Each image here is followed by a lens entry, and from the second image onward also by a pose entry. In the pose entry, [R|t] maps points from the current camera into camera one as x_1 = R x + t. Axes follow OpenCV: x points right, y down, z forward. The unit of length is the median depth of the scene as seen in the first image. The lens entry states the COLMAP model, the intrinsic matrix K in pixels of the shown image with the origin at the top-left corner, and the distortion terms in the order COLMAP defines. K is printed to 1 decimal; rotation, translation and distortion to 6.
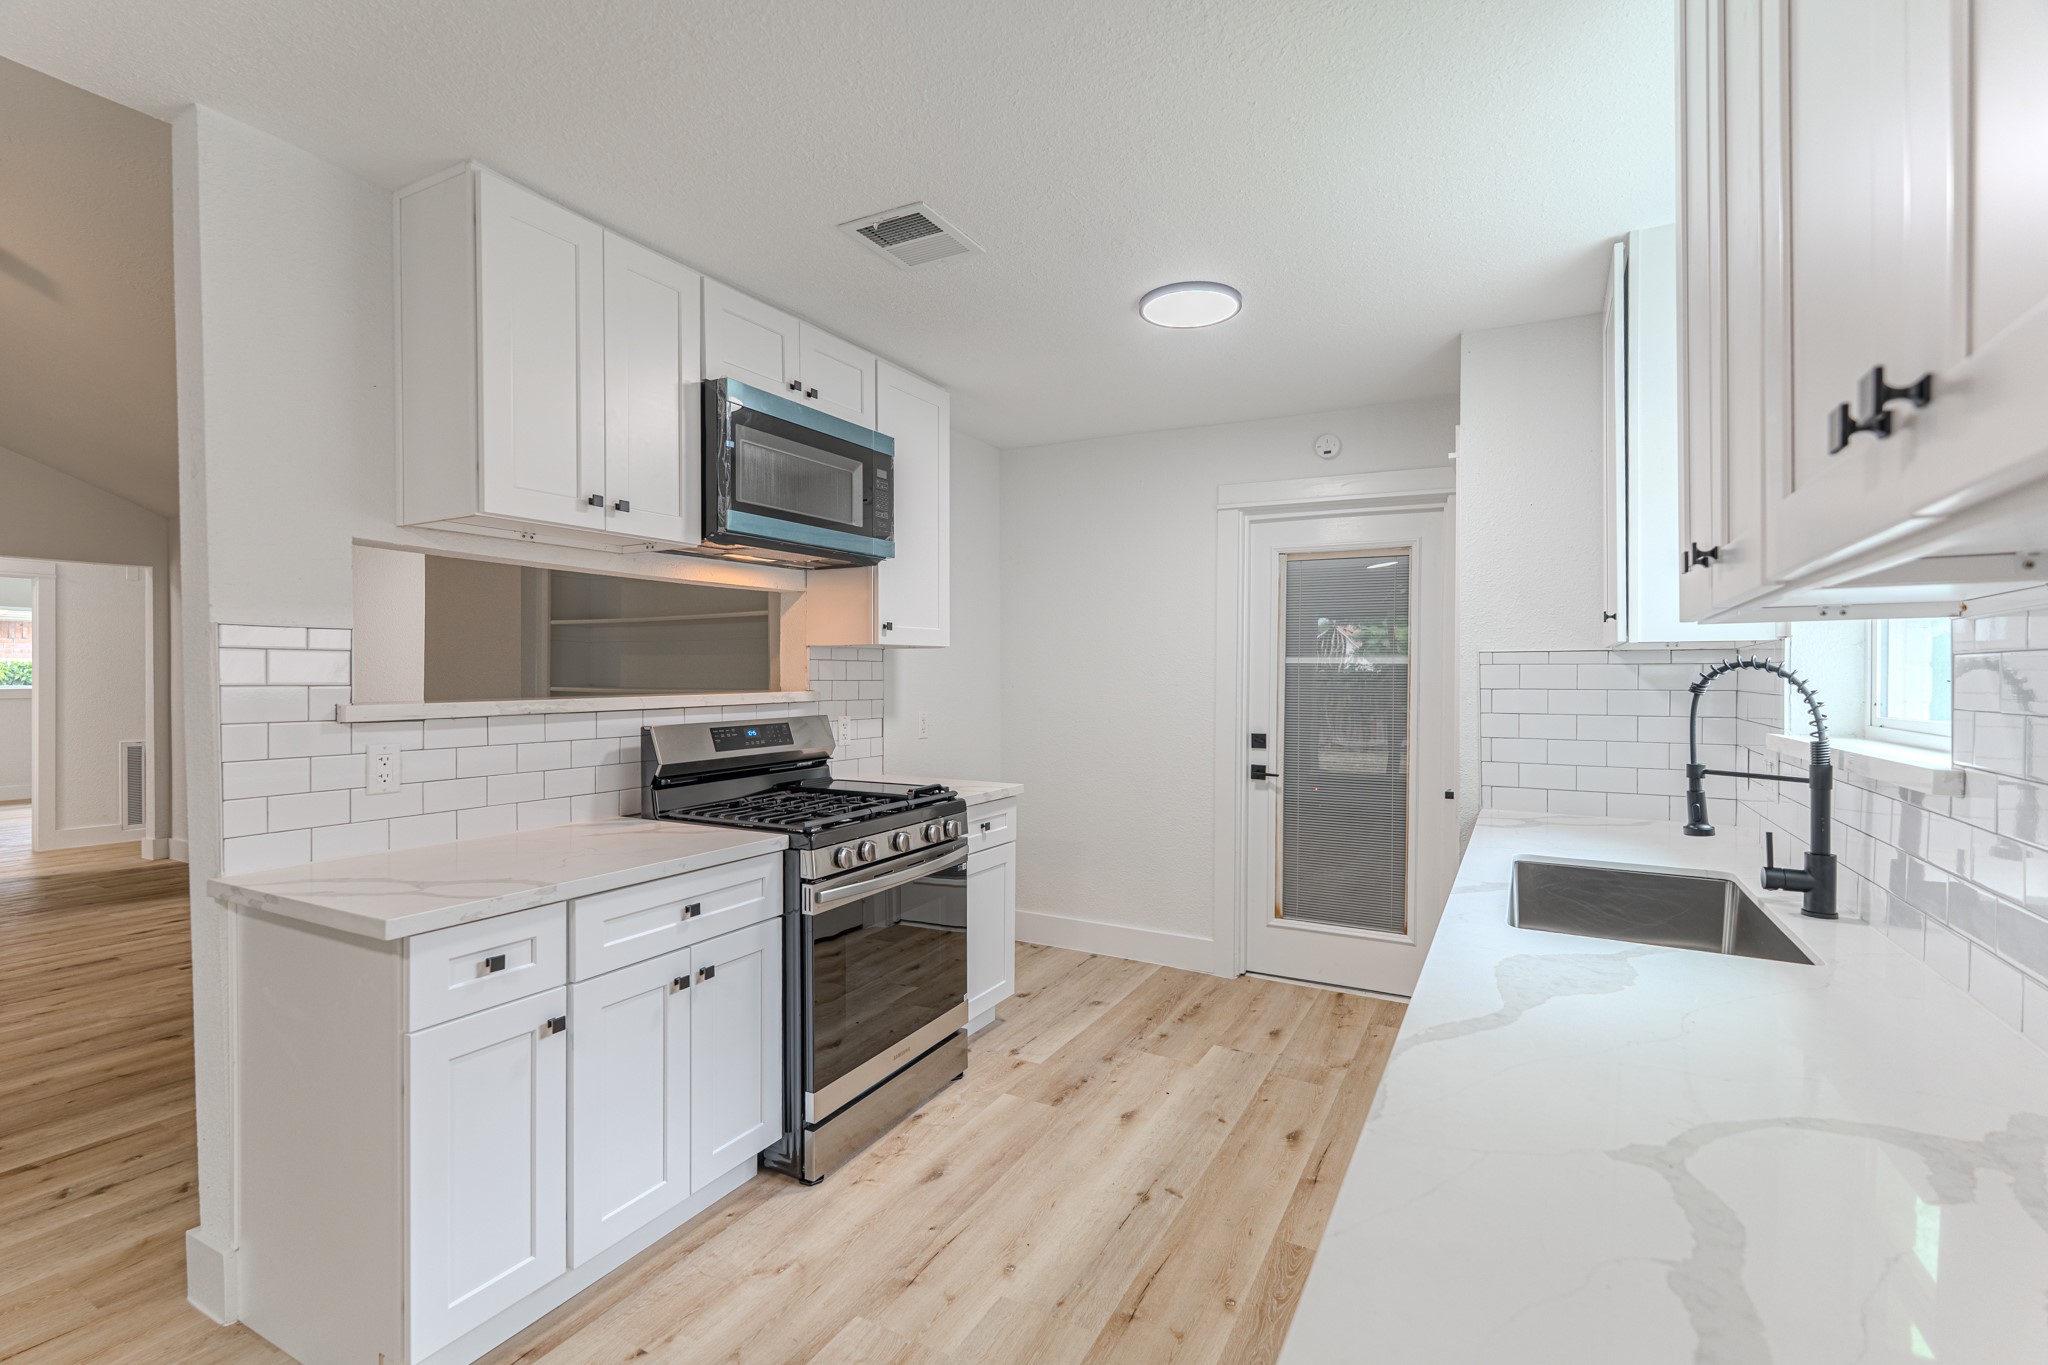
lens RADIAL K [[918.0, 0, 1056.8], [0, 918.0, 670.6], [0, 0, 1]] dist [-0.000851, -0.000074]
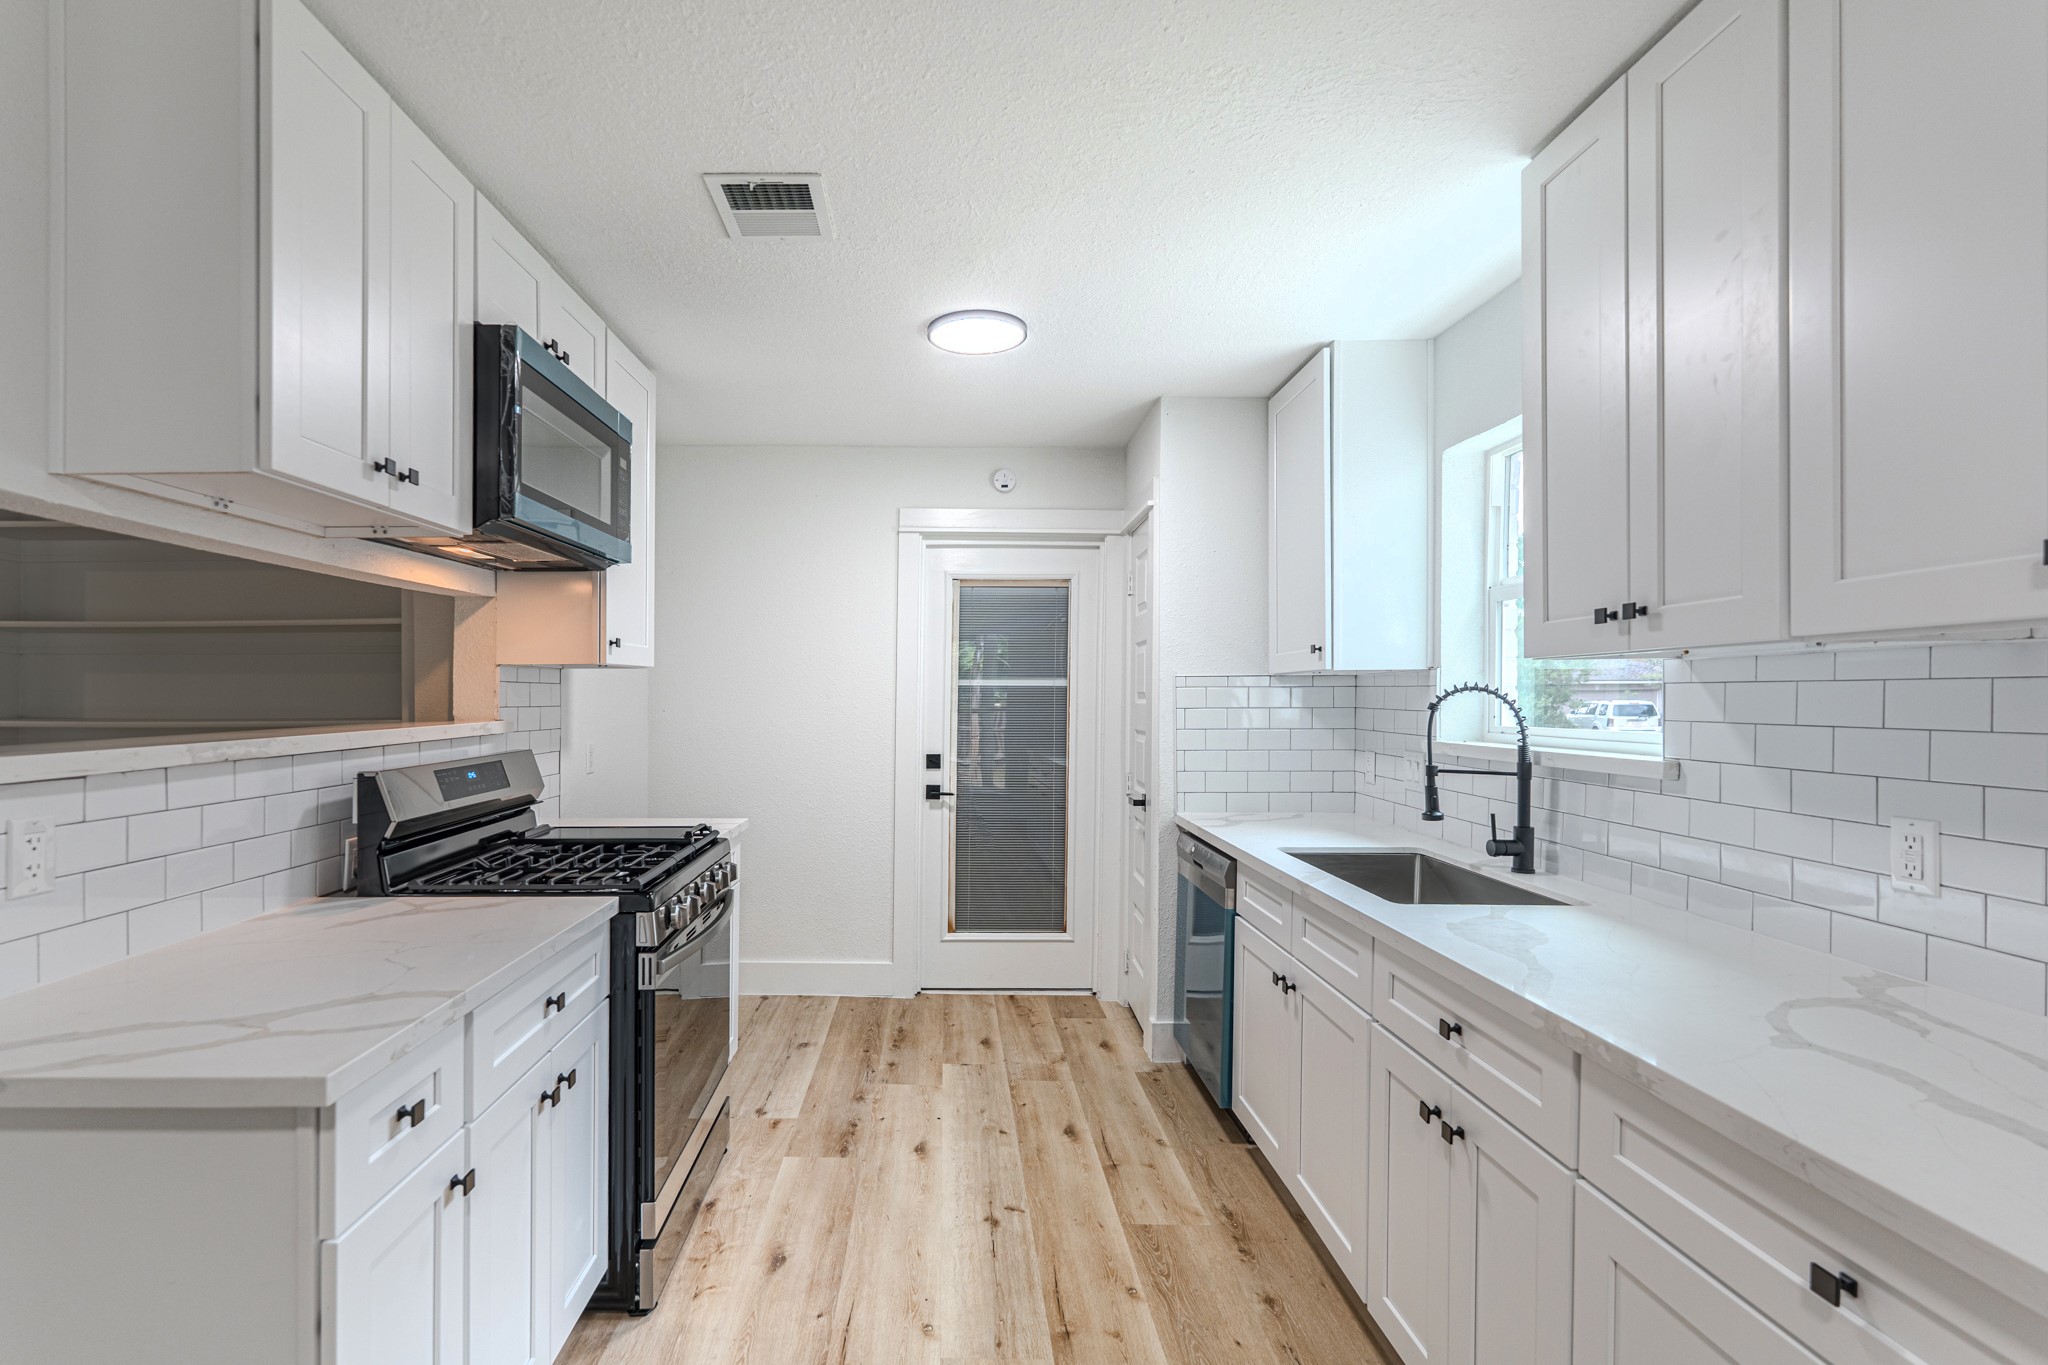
lens RADIAL K [[932.7, 0, 959.7], [0, 932.7, 689.0], [0, 0, 1]] dist [-0.001775, 0.000053]
pose [[0.883658, -0.001546, 0.468131, -0.375340], [0.002068, 0.999998, -0.000602, -0.005088], [-0.468129, 0.001500, 0.883659, 0.107910]]
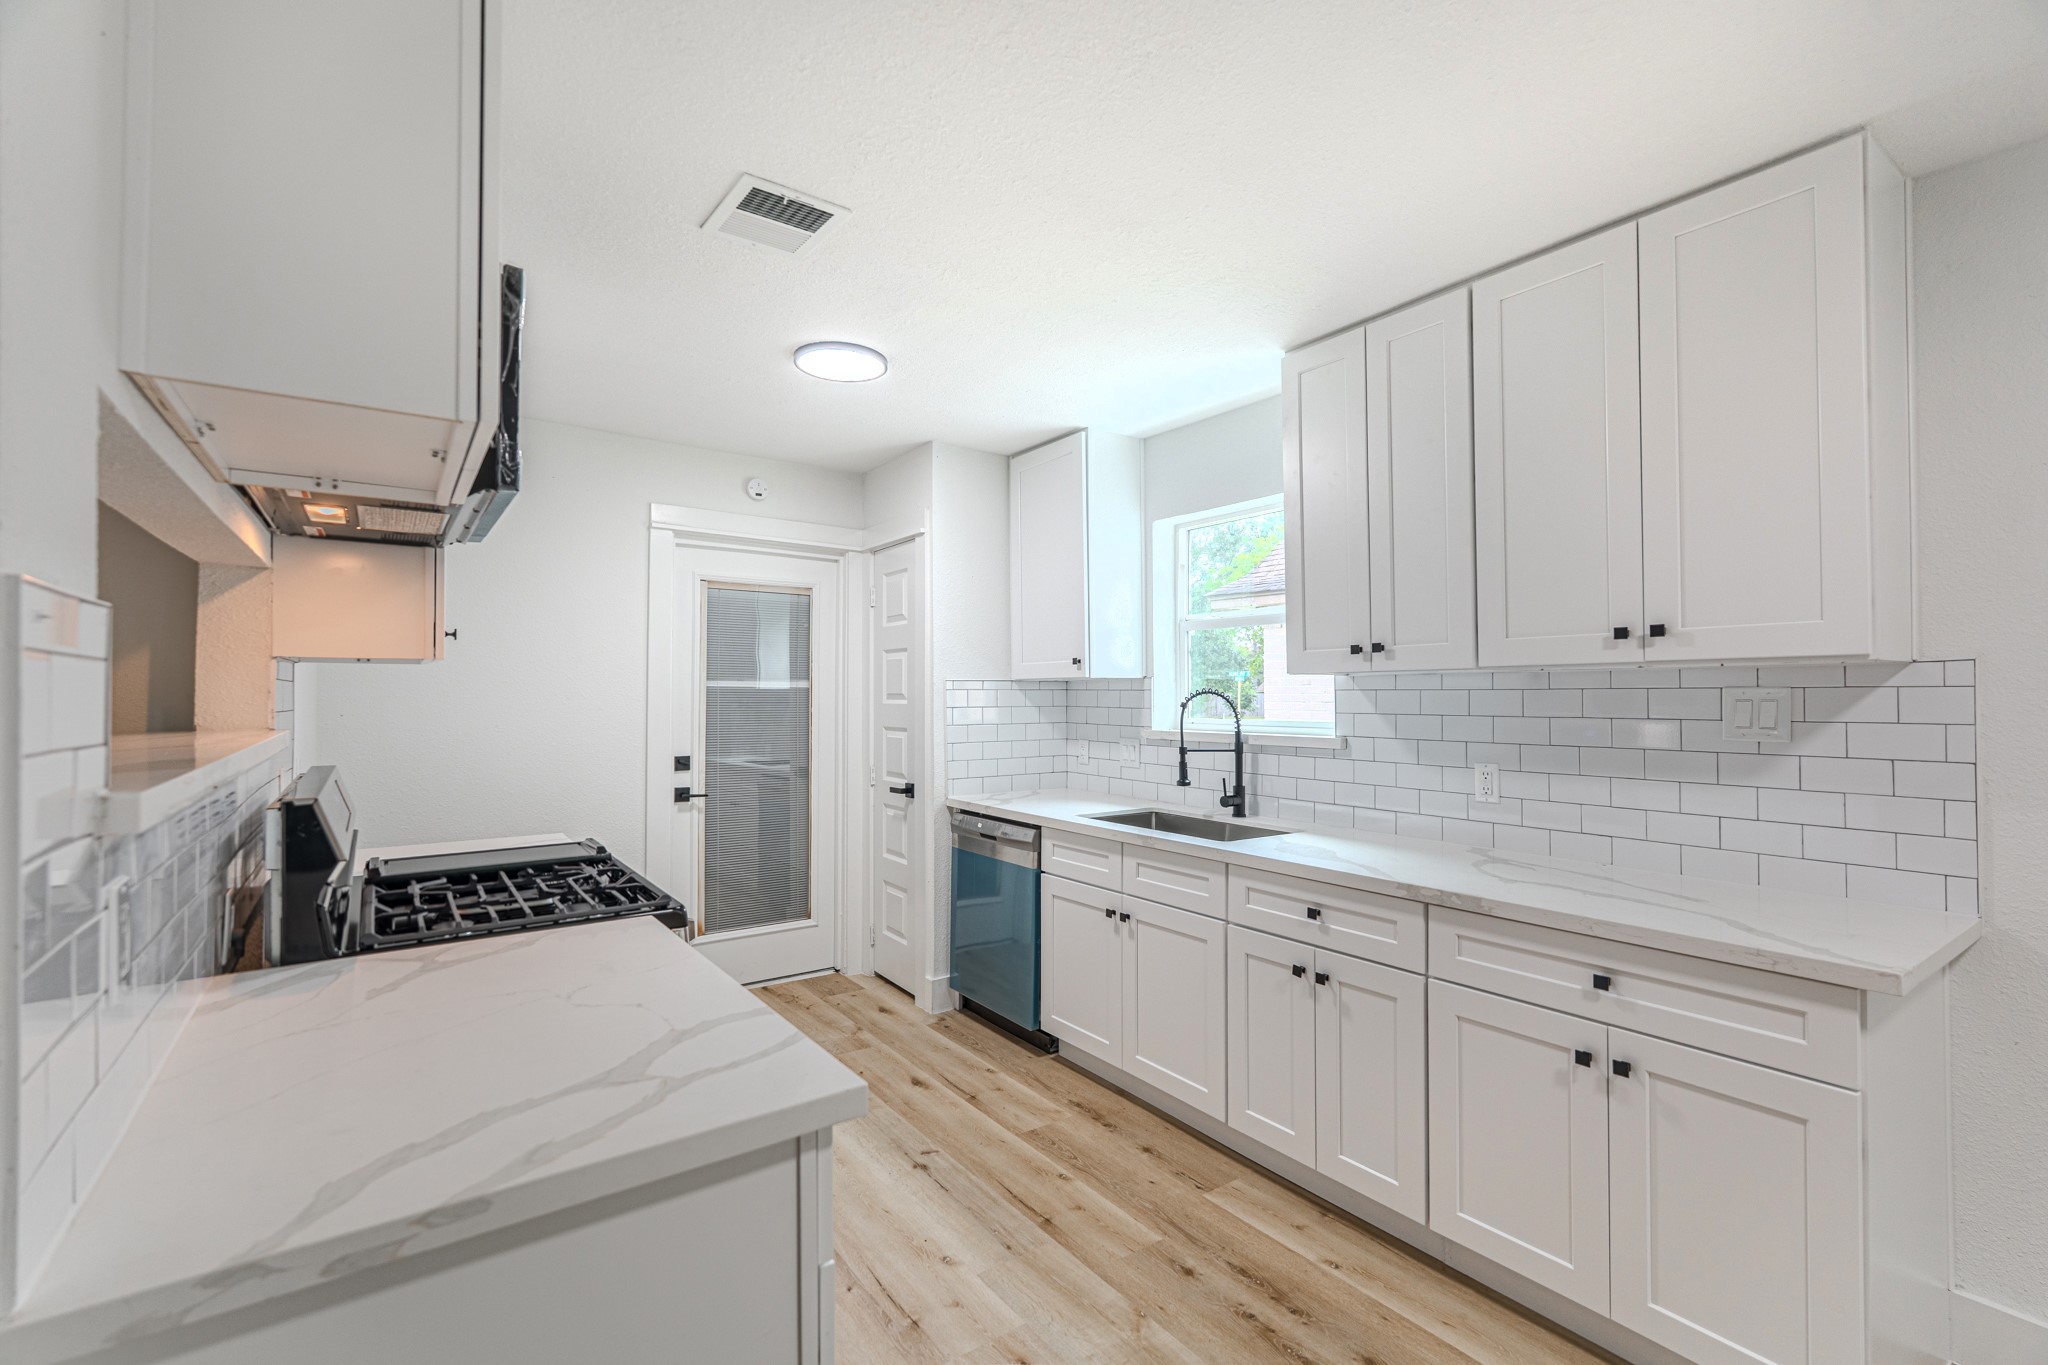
lens RADIAL K [[881.6, 0, 1029.1], [0, 881.6, 673.4], [0, 0, 1]] dist [-0.001254, -0.000359]
pose [[0.439148, 0.017983, 0.898235, -0.752935], [-0.003069, 0.999824, -0.018516, -0.008198], [-0.898410, 0.005375, 0.439126, 0.369958]]
